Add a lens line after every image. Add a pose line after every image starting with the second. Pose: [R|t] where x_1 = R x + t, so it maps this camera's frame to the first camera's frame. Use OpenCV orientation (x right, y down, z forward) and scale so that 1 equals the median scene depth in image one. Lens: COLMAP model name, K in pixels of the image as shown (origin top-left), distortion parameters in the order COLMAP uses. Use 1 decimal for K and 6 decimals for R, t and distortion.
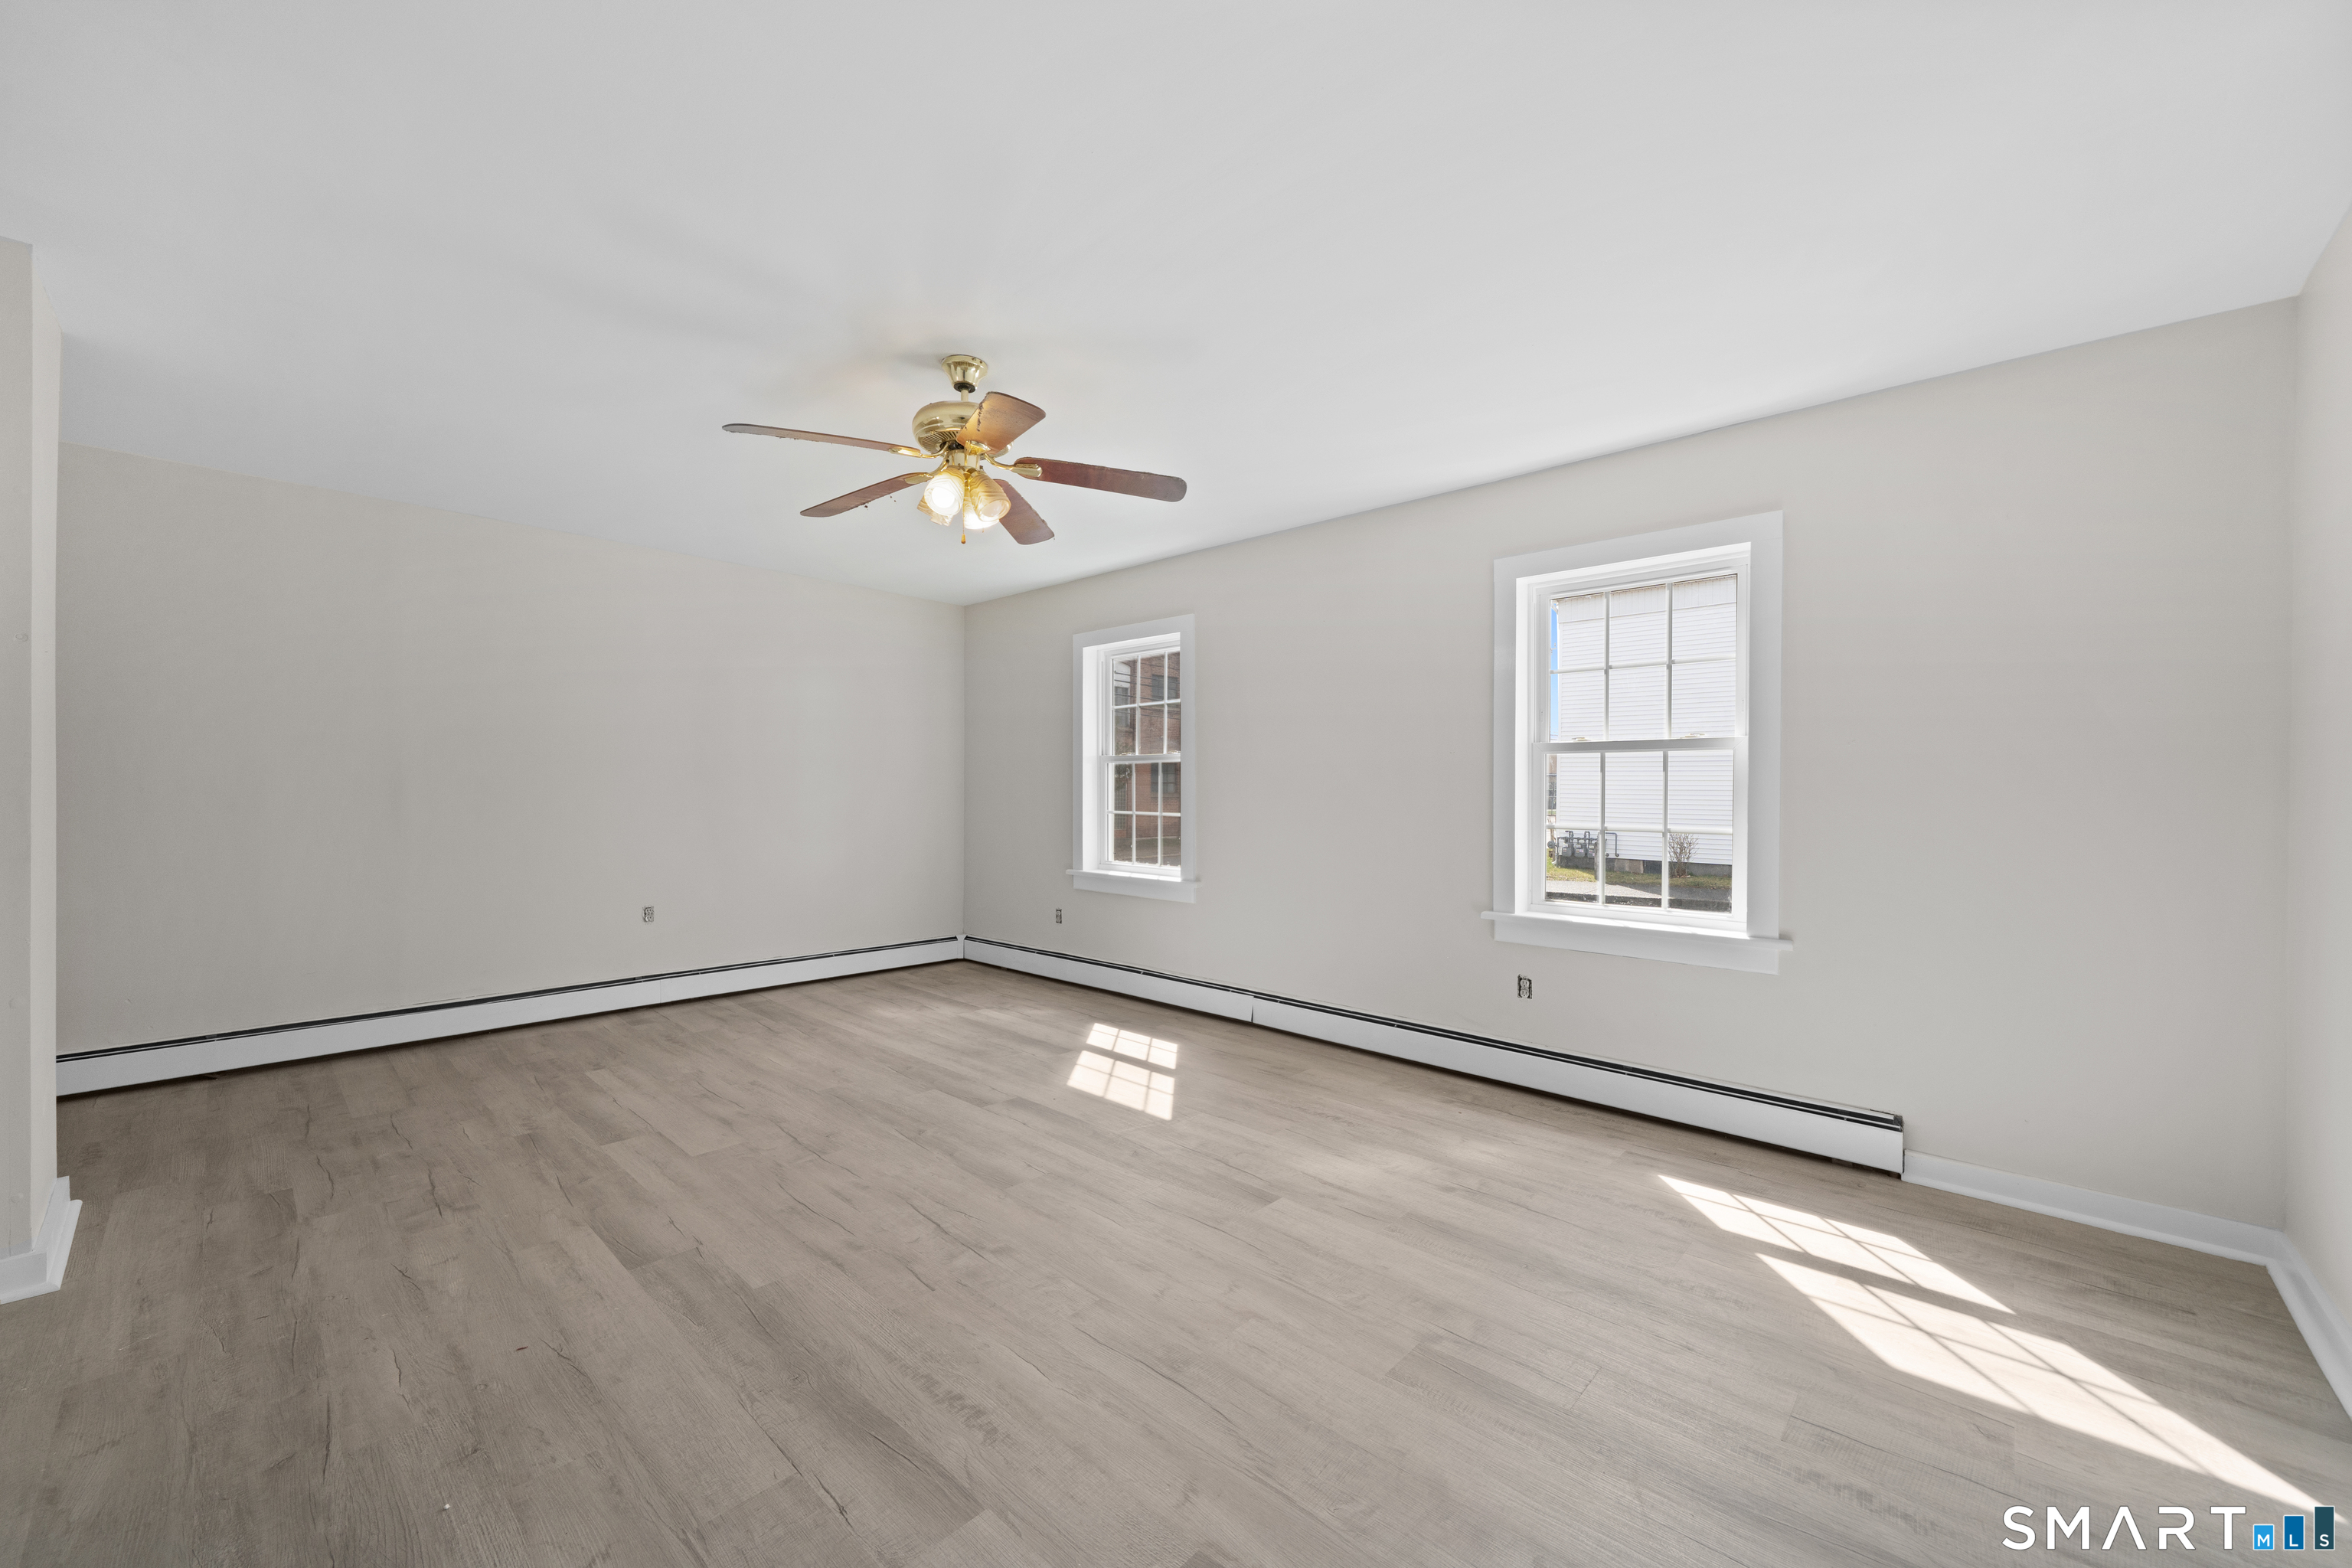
lens RADIAL K [[913.2, 0, 1171.4], [0, 913.2, 784.5], [0, 0, 1]] dist [0.000711, -0.001585]
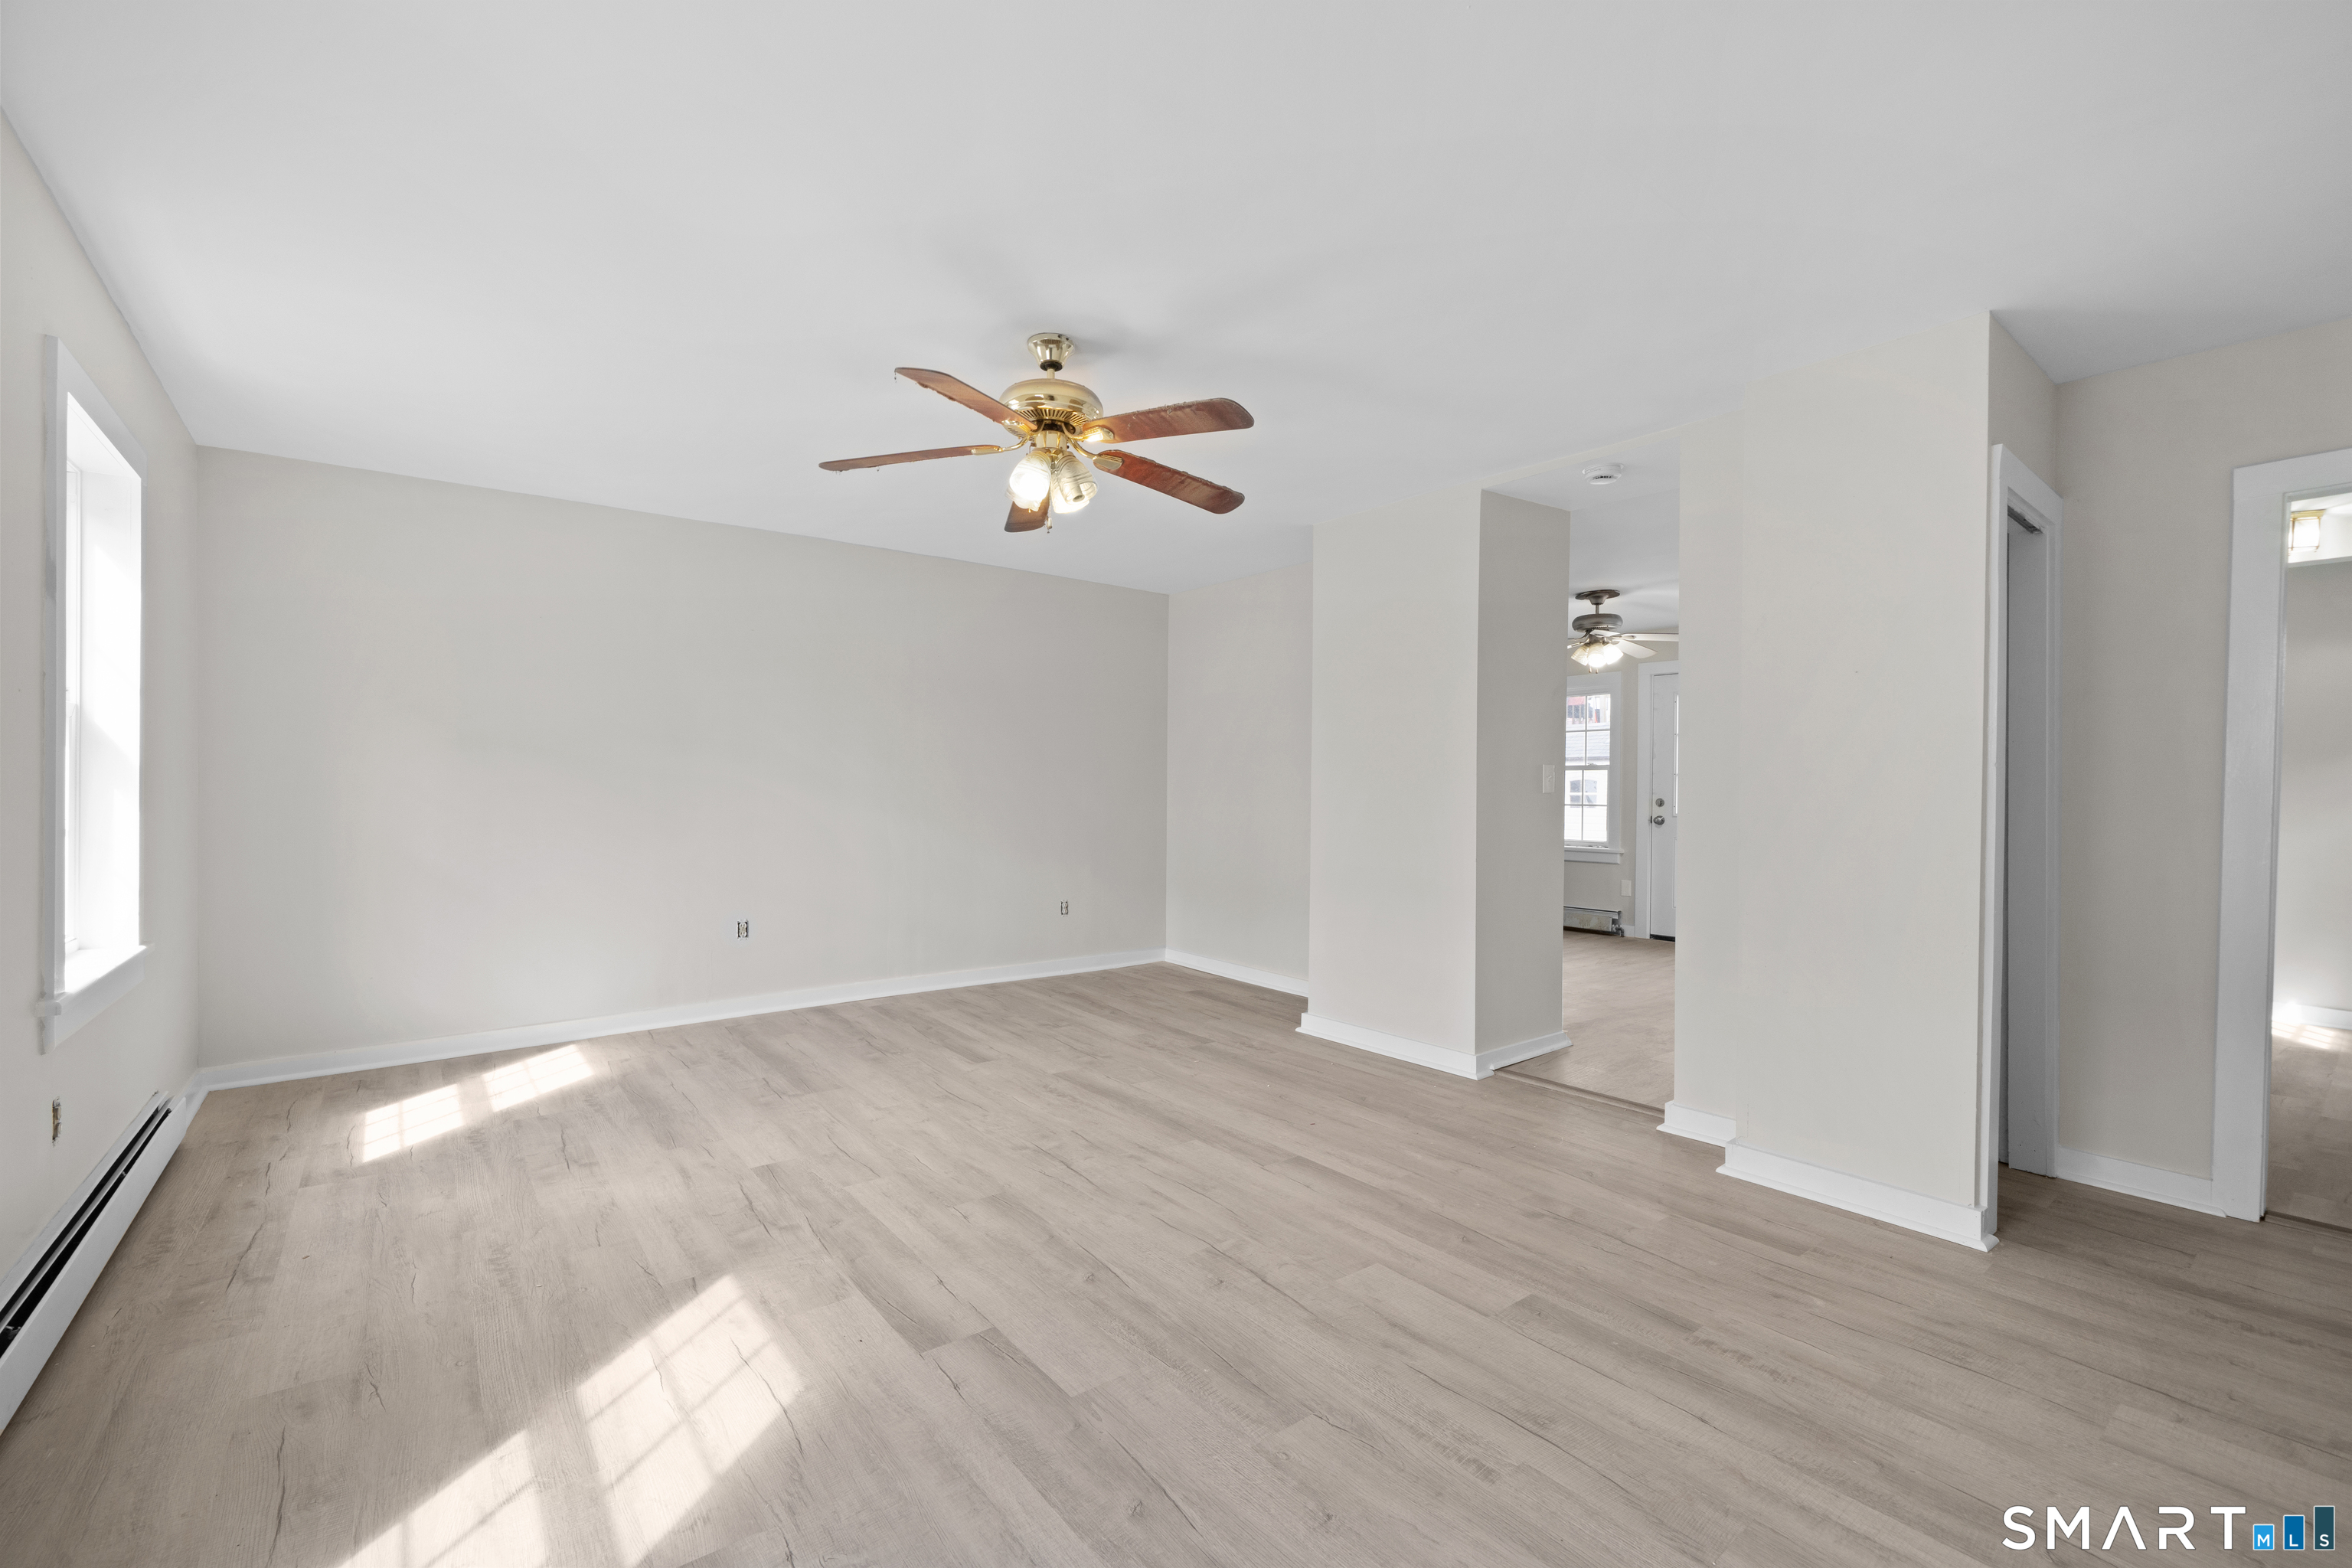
lens RADIAL K [[982.8, 0, 1181.4], [0, 982.8, 786.7], [0, 0, 1]] dist [0.001483, 0.000631]
pose [[-0.989962, -0.013005, 0.140737, -0.485218], [-0.014792, 0.999823, -0.011662, 0.017303], [-0.140561, -0.013627, -0.989978, 1.904491]]
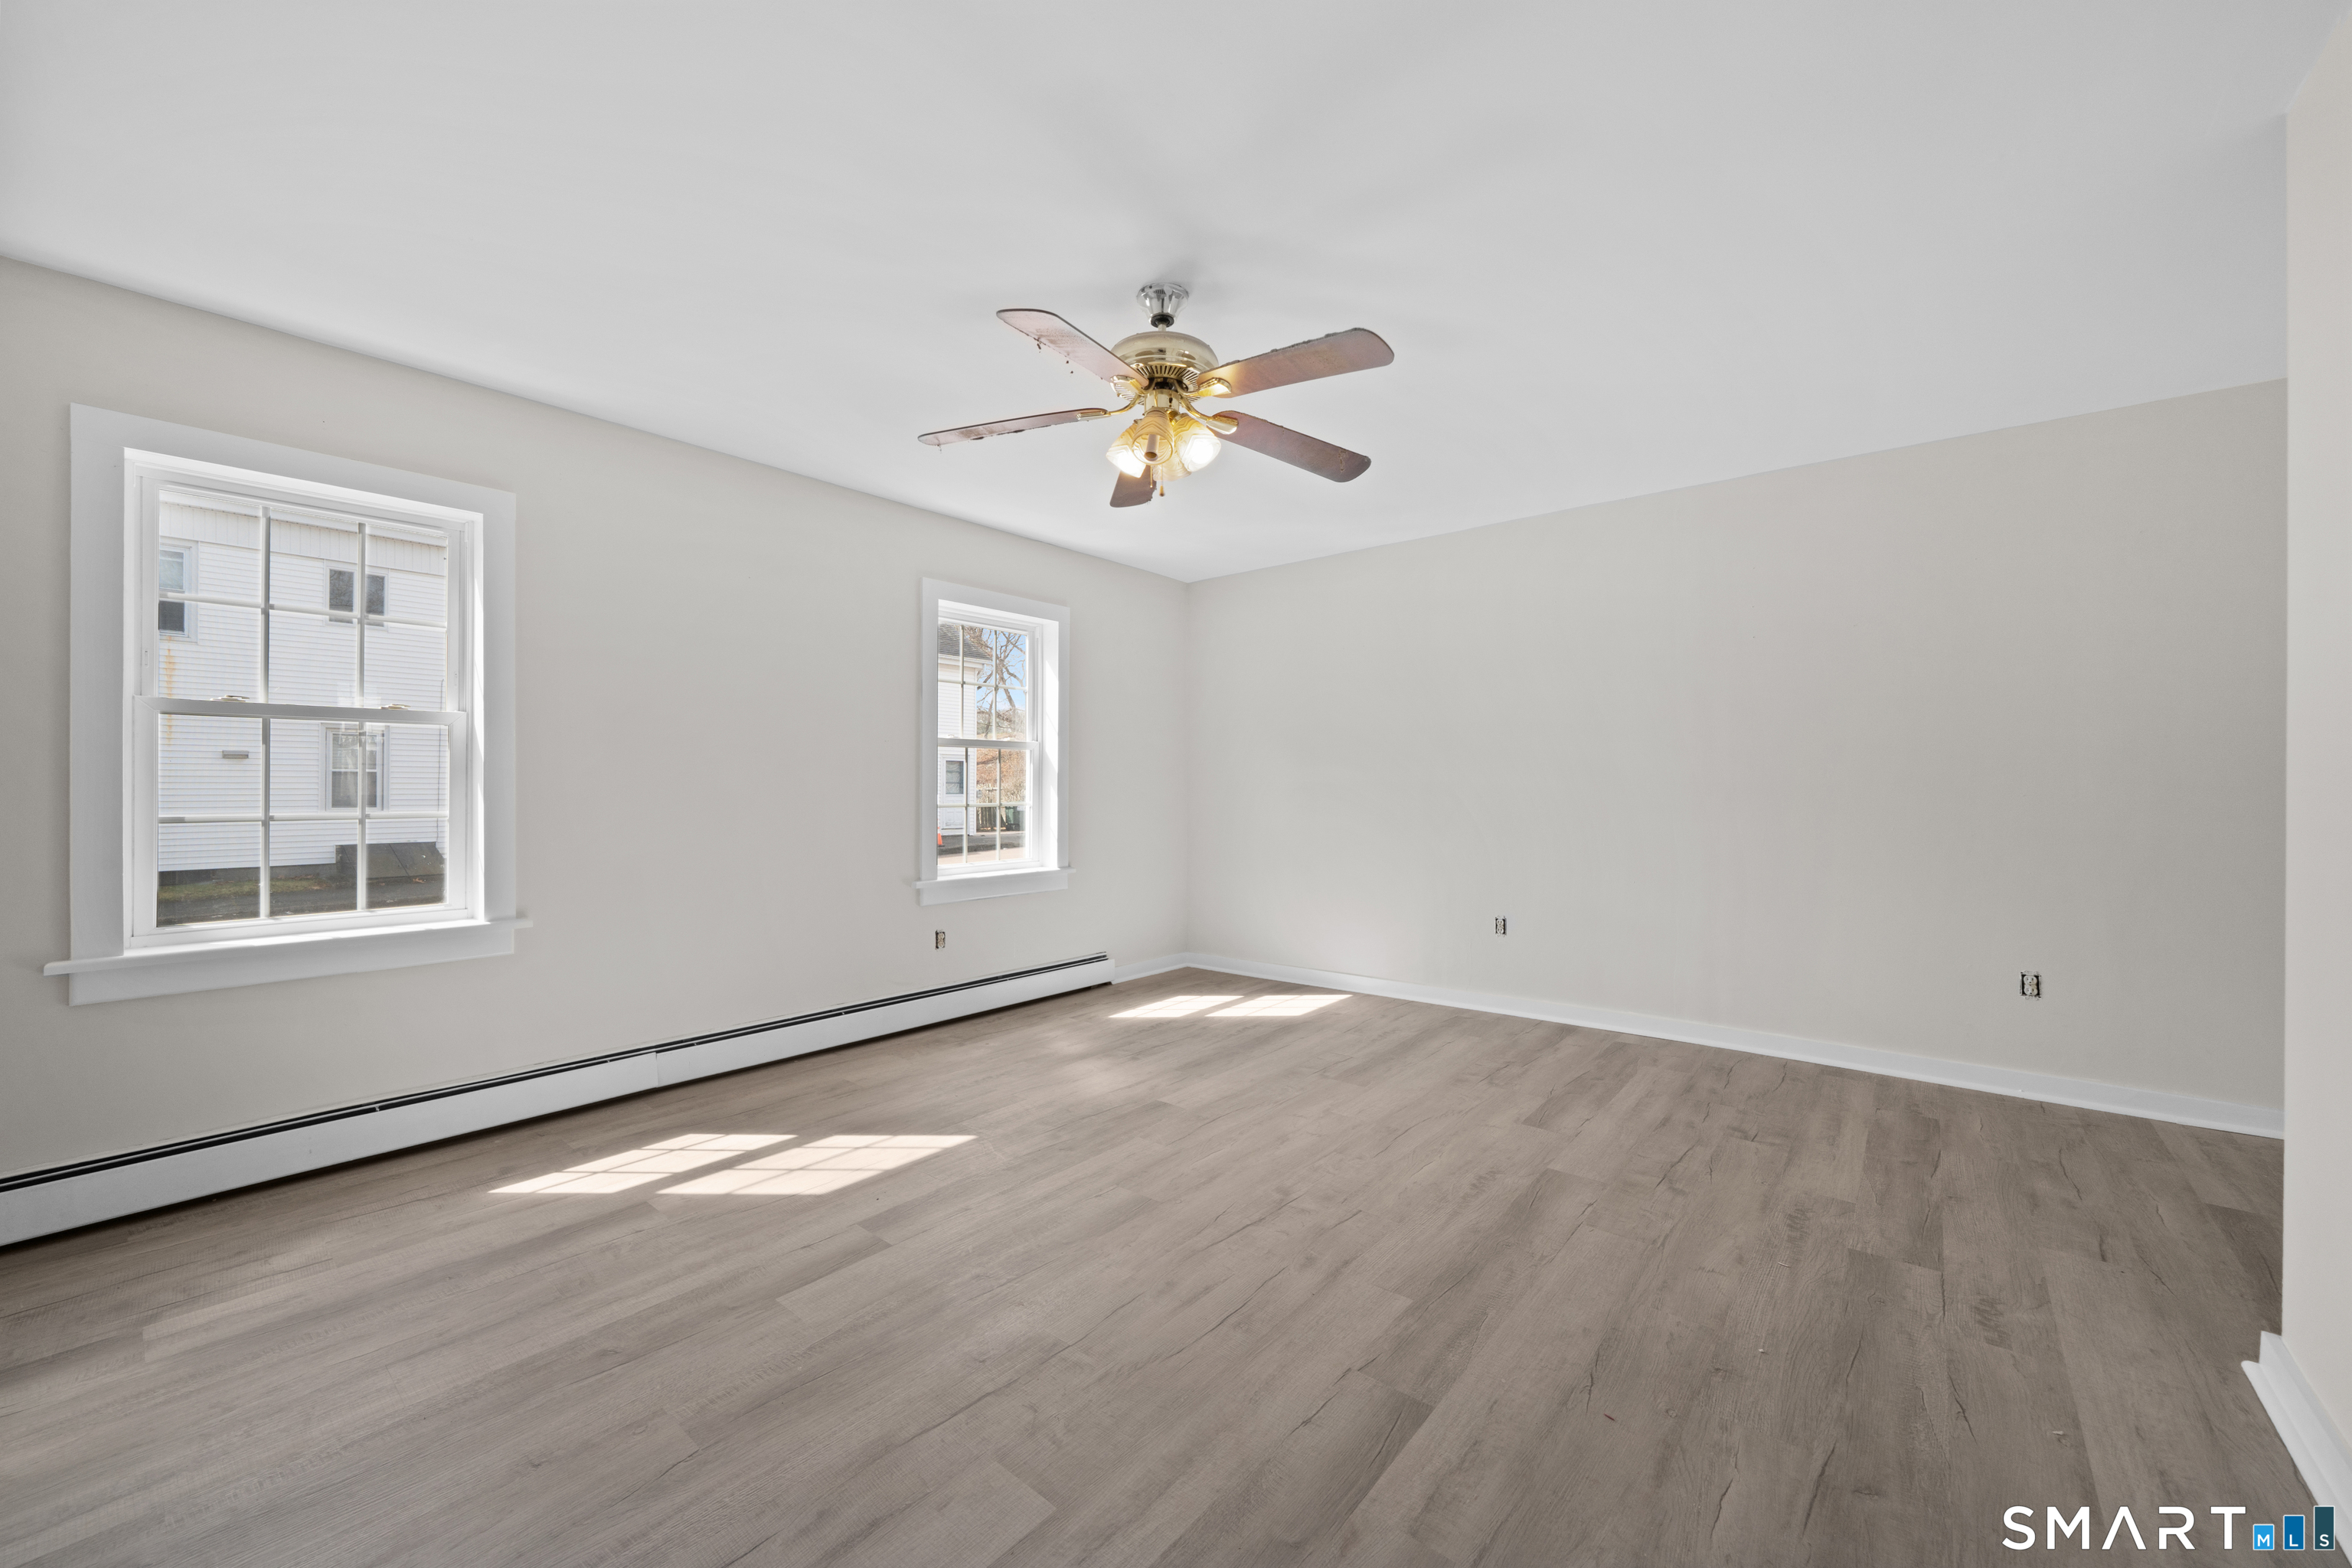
lens RADIAL K [[913.2, 0, 1136.6], [0, 913.2, 795.8], [0, 0, 1]] dist [0.000711, -0.001585]
pose [[-0.049520, -0.018639, 0.998599, -1.046635], [-0.011417, 0.999771, 0.018095, 0.008553], [-0.998708, -0.010505, -0.049721, 1.013532]]
